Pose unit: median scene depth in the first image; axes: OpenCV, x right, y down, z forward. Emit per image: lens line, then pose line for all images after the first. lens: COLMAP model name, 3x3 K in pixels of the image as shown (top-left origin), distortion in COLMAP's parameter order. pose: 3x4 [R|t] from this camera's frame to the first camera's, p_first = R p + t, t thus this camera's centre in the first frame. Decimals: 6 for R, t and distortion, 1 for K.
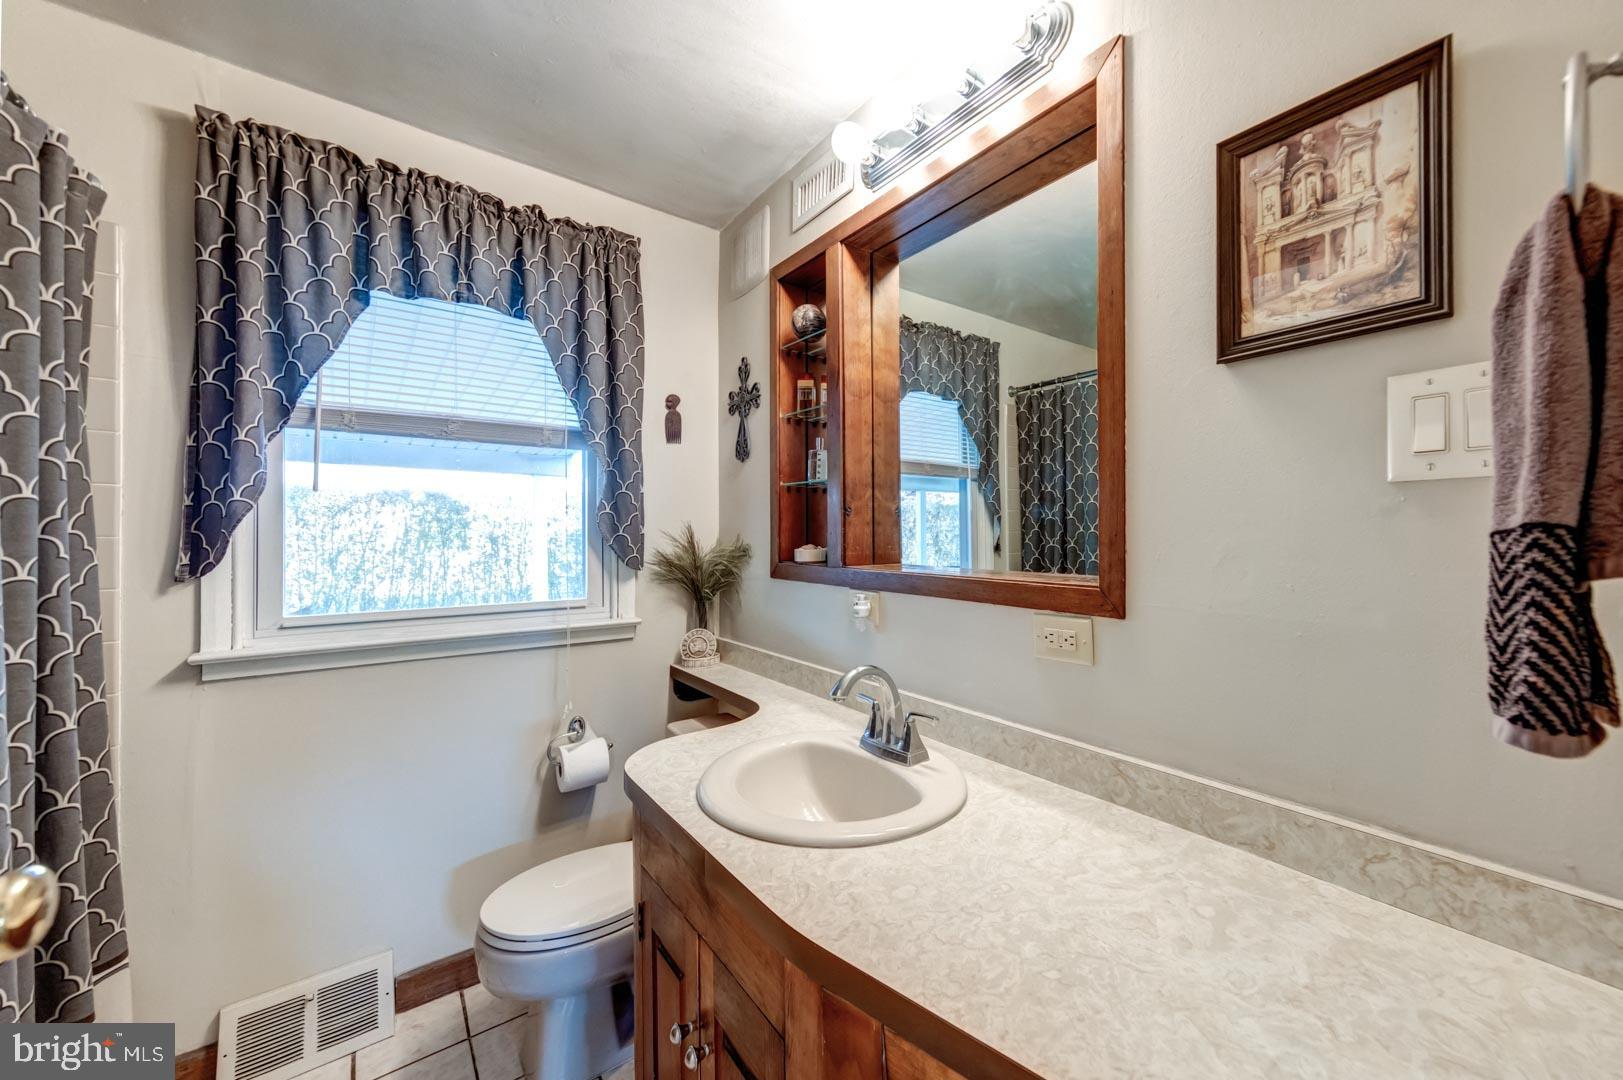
lens RADIAL K [[597.7, 0, 812.9], [0, 597.7, 537.4], [0, 0, 1]] dist [-0.001955, -0.000375]
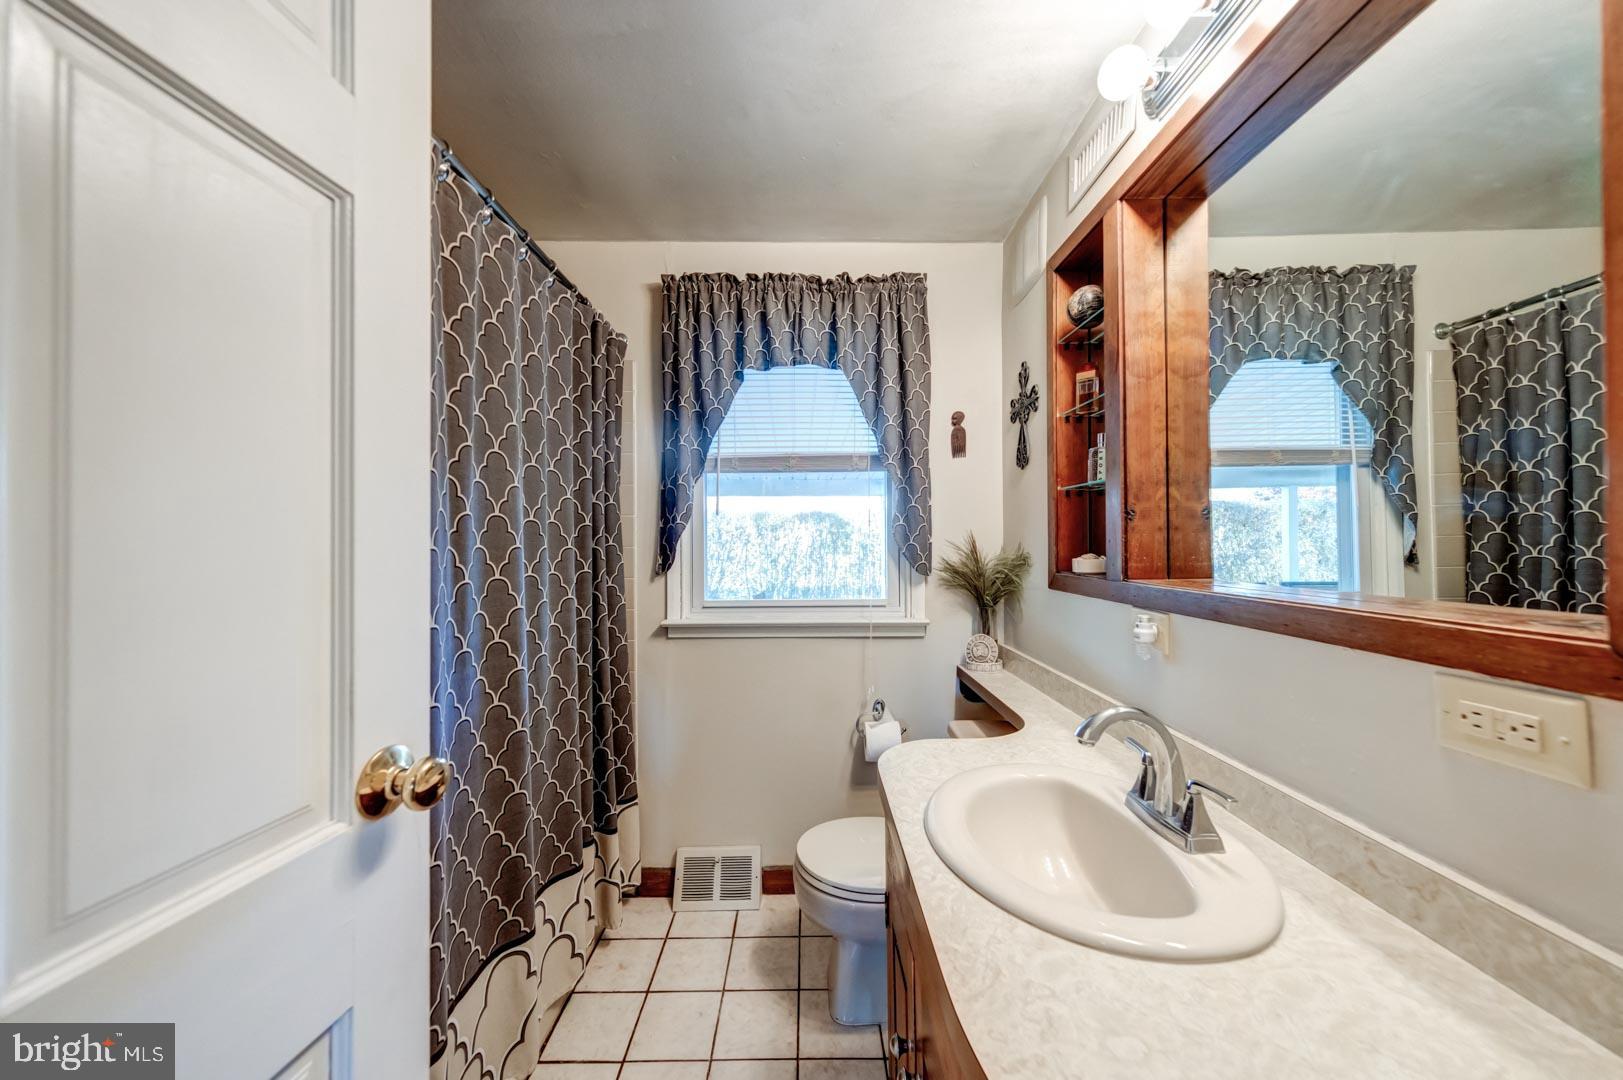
lens RADIAL K [[510.0, 0, 816.2], [0, 510.0, 546.4], [0, 0, 1]] dist [0.000543, -0.000154]
pose [[0.822533, -0.003100, -0.568709, 0.076775], [0.005277, 0.999984, 0.002181, -0.002624], [0.568693, -0.004795, 0.822536, 0.113695]]
